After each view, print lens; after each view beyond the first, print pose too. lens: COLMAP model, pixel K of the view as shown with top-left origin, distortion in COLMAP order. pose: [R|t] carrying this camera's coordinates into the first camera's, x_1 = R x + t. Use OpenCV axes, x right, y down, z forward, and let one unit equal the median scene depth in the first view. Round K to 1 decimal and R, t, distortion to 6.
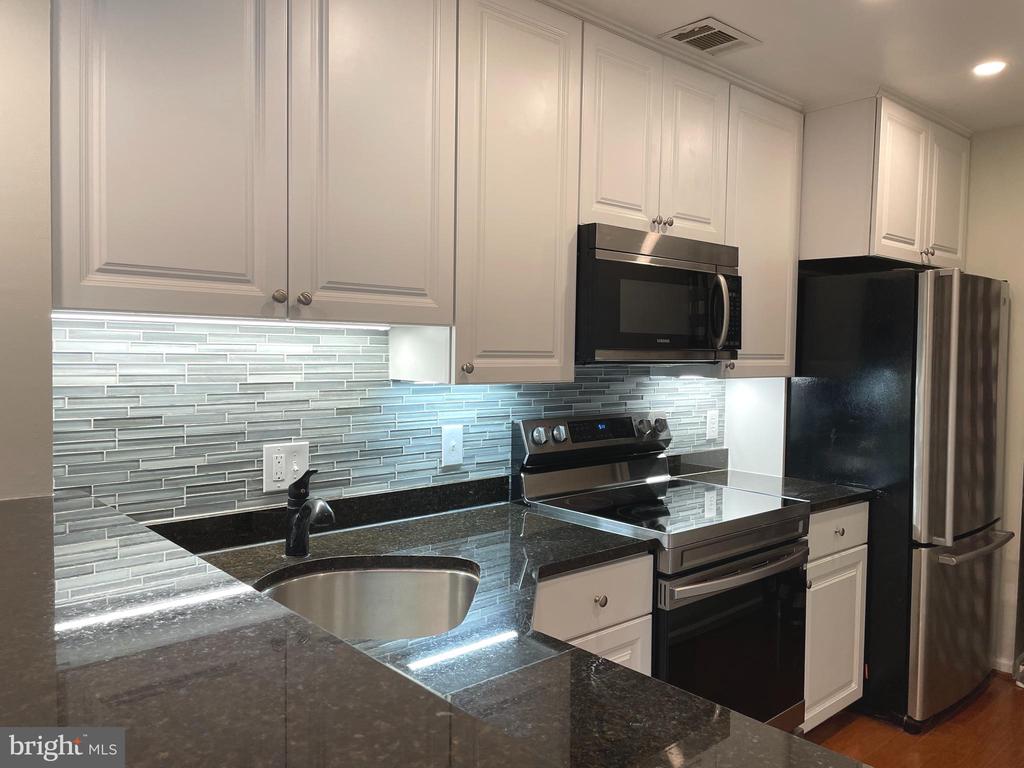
lens RADIAL K [[771.7, 0, 509.3], [0, 771.7, 389.4], [0, 0, 1]] dist [0.071971, -0.002996]
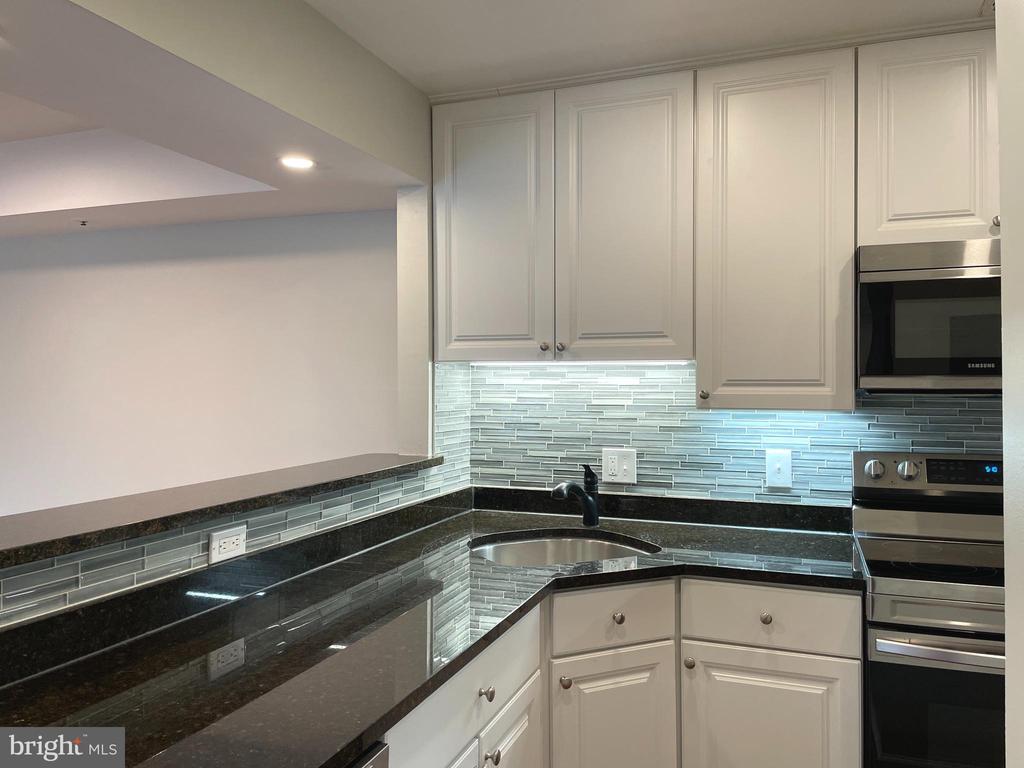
lens RADIAL K [[771.7, 0, 507.9], [0, 771.7, 378.6], [0, 0, 1]] dist [0.071971, -0.002996]
pose [[0.470633, -0.017924, -0.882147, 0.822879], [-0.043217, 0.998125, -0.043337, 0.012321], [0.881270, 0.058519, 0.468976, 0.166825]]
